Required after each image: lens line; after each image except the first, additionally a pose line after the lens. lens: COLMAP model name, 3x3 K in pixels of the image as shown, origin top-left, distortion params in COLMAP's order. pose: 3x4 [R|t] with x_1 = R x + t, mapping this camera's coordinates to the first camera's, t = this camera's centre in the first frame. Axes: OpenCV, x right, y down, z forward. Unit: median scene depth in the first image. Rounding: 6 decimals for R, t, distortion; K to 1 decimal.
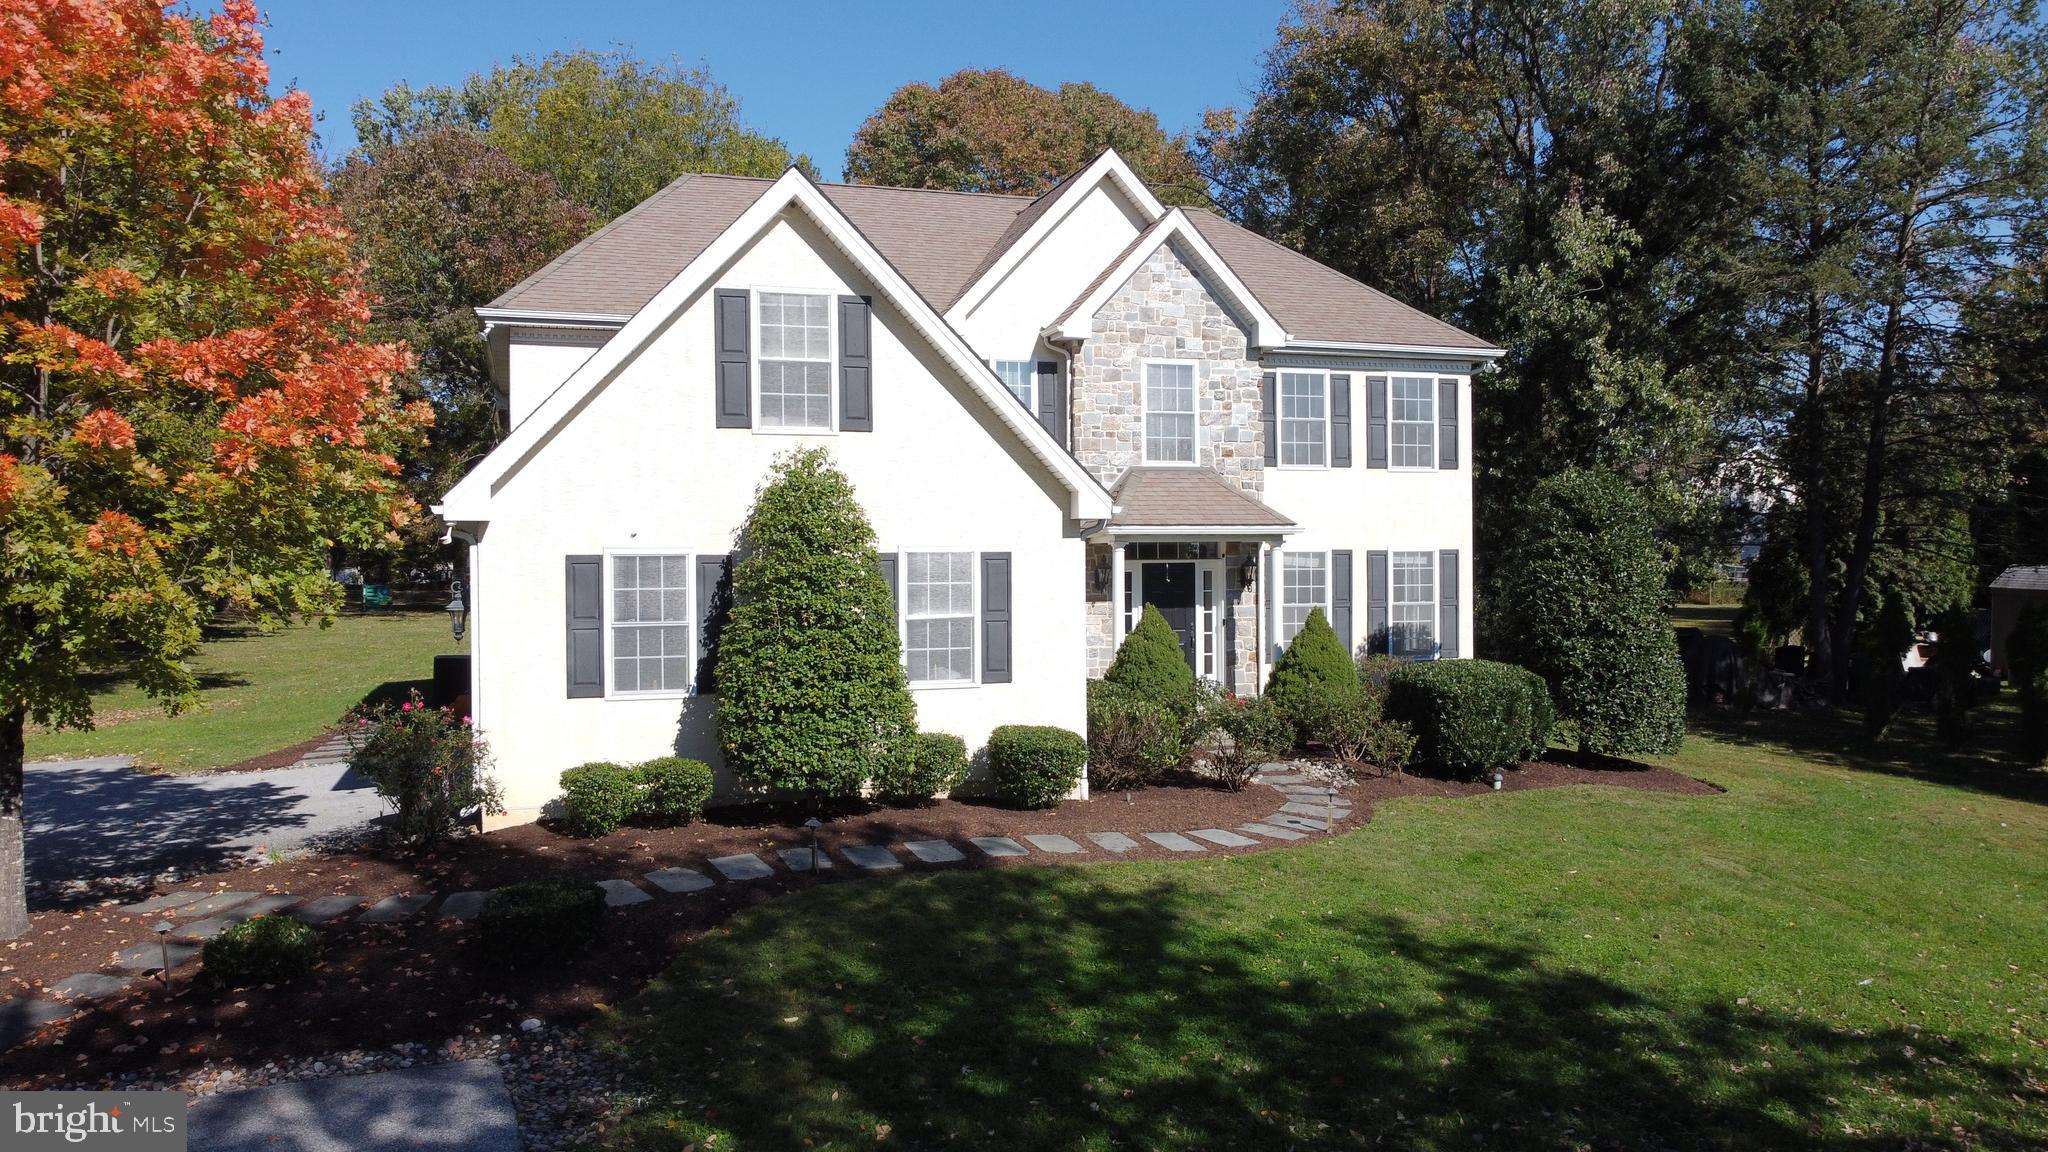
lens RADIAL K [[1519.3, 0, 1024.0], [0, 1519.3, 576.0], [0, 0, 1]] dist [0.015498, -0.038654]
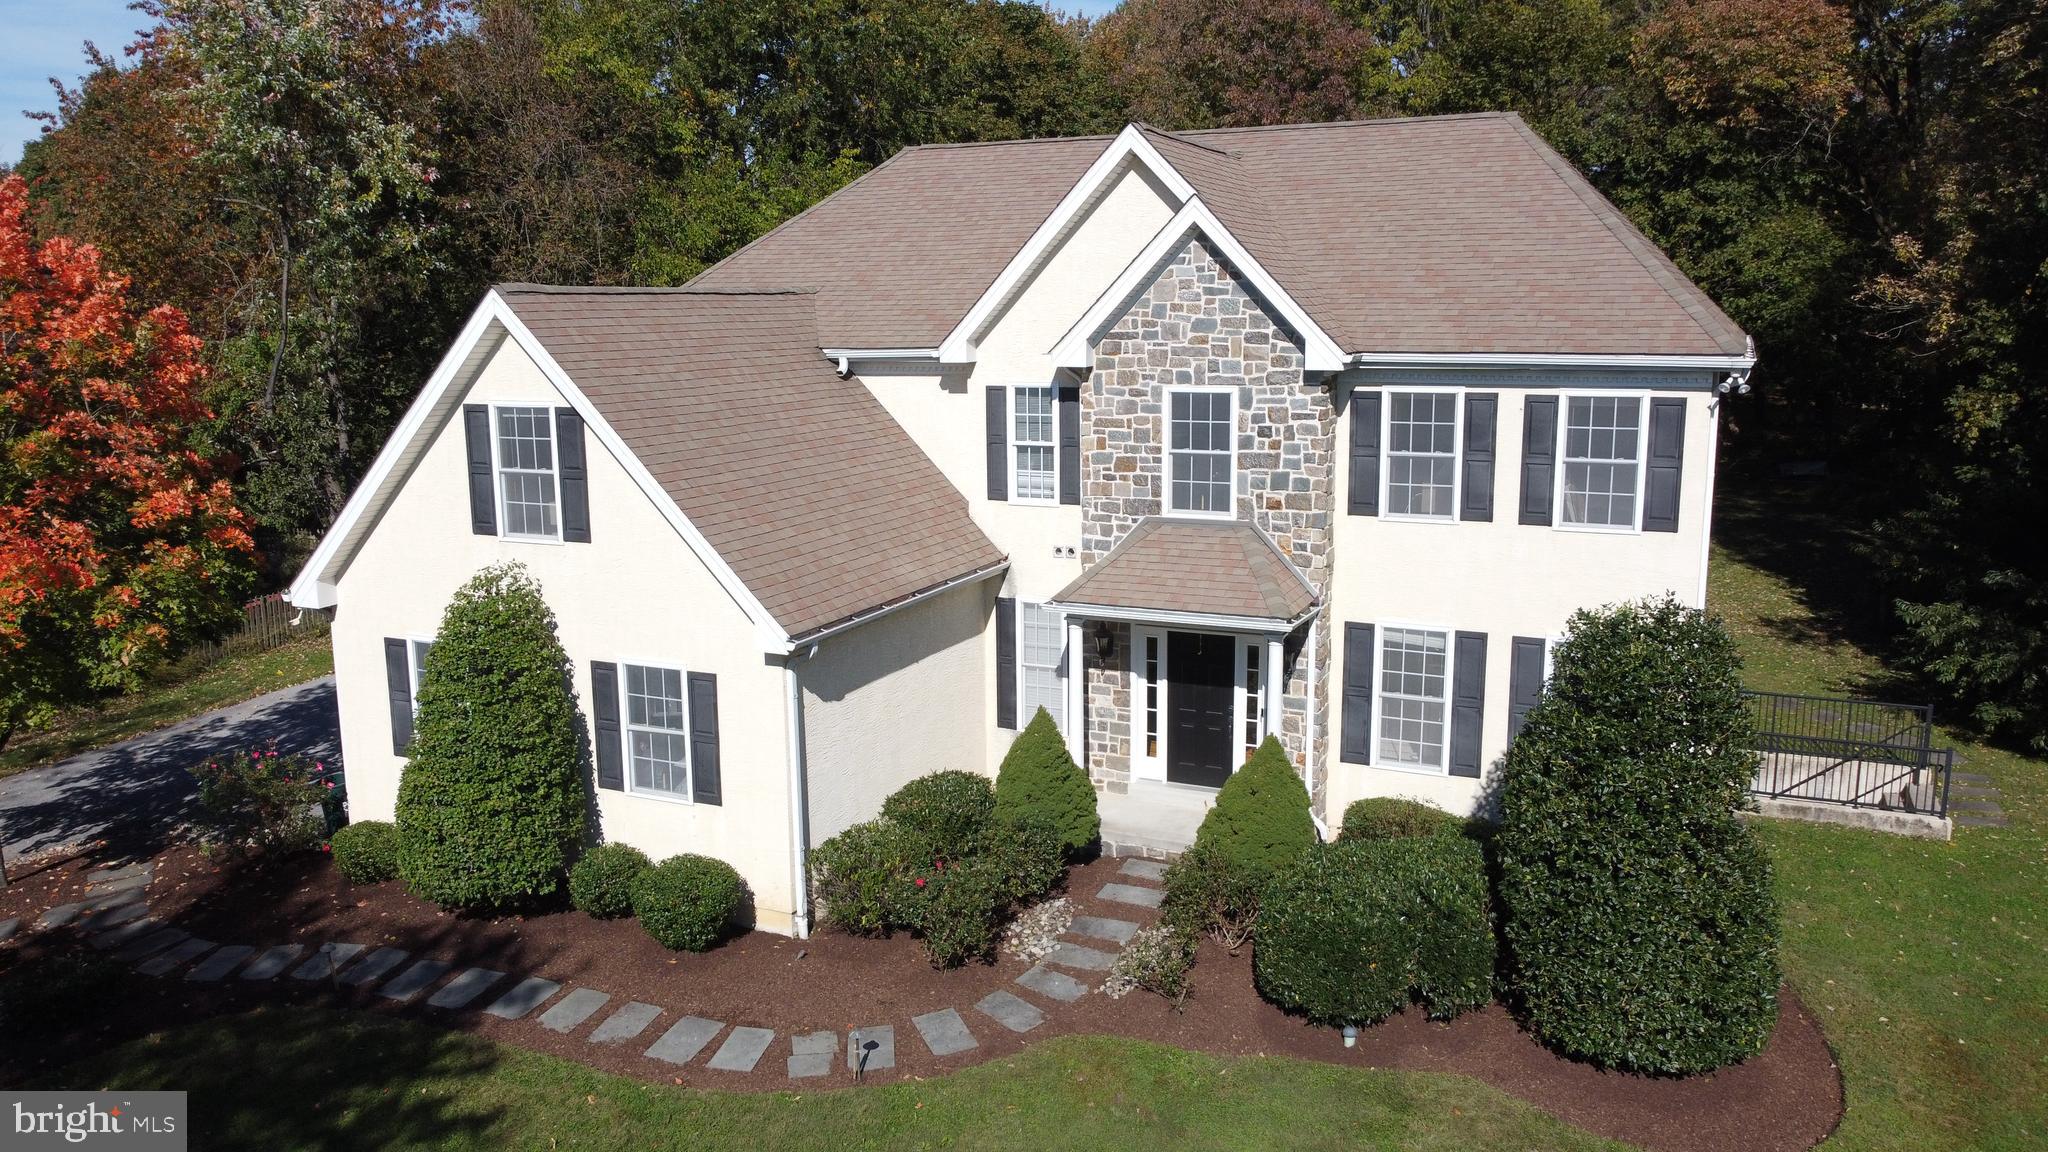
lens RADIAL K [[1519.3, 0, 1024.0], [0, 1519.3, 576.0], [0, 0, 1]] dist [0.015498, -0.038654]
pose [[0.734422, 0.123181, -0.667421, 0.577391], [-0.003757, 0.984114, 0.177496, -0.186510], [0.678683, -0.127850, 0.723218, 0.344288]]
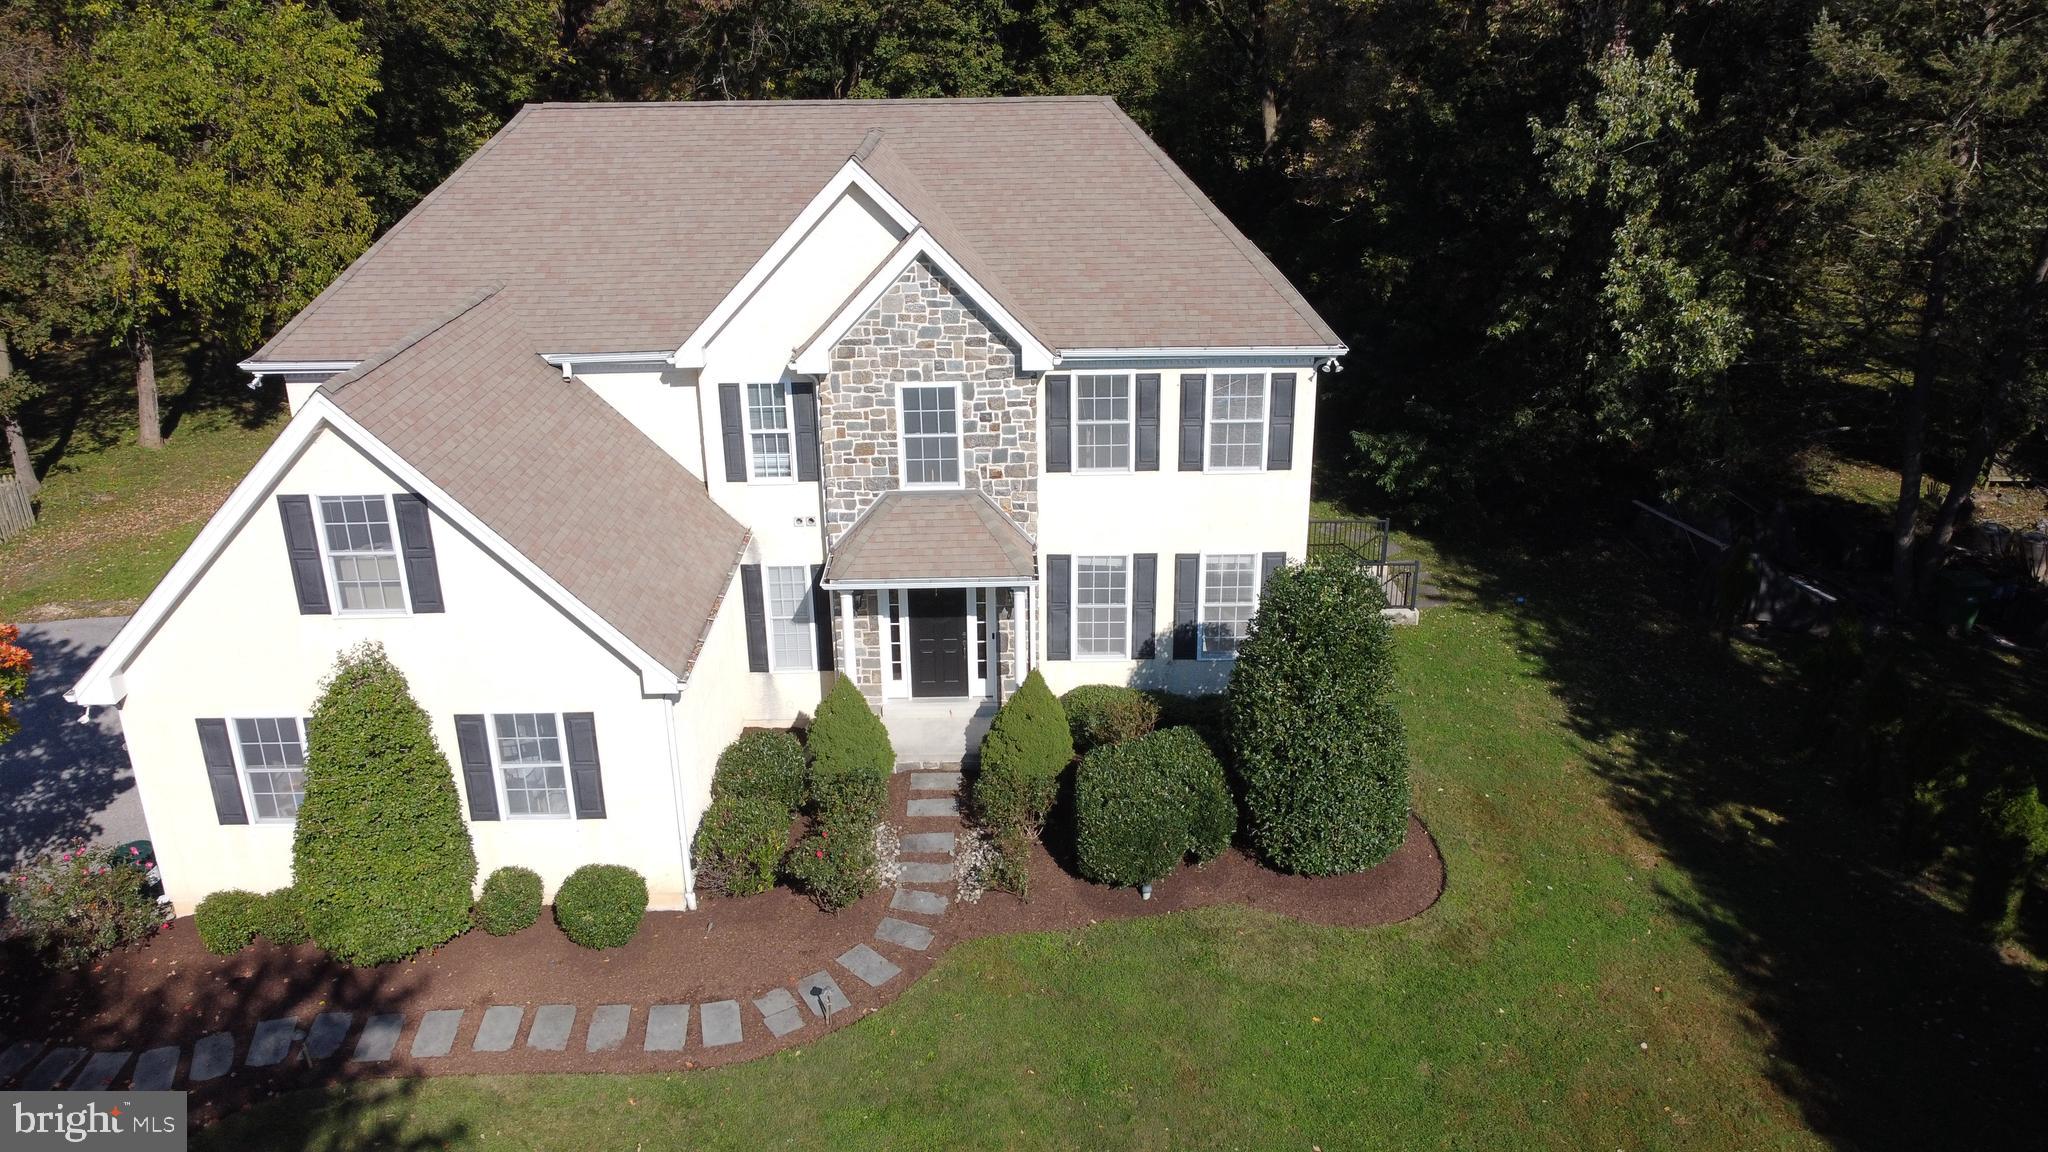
lens RADIAL K [[1519.3, 0, 1024.0], [0, 1519.3, 576.0], [0, 0, 1]] dist [0.015498, -0.038654]
pose [[0.954267, 0.107689, -0.278885, 0.432648], [0.000576, 0.932203, 0.361935, -0.374686], [0.298954, -0.345544, 0.889509, 0.130649]]
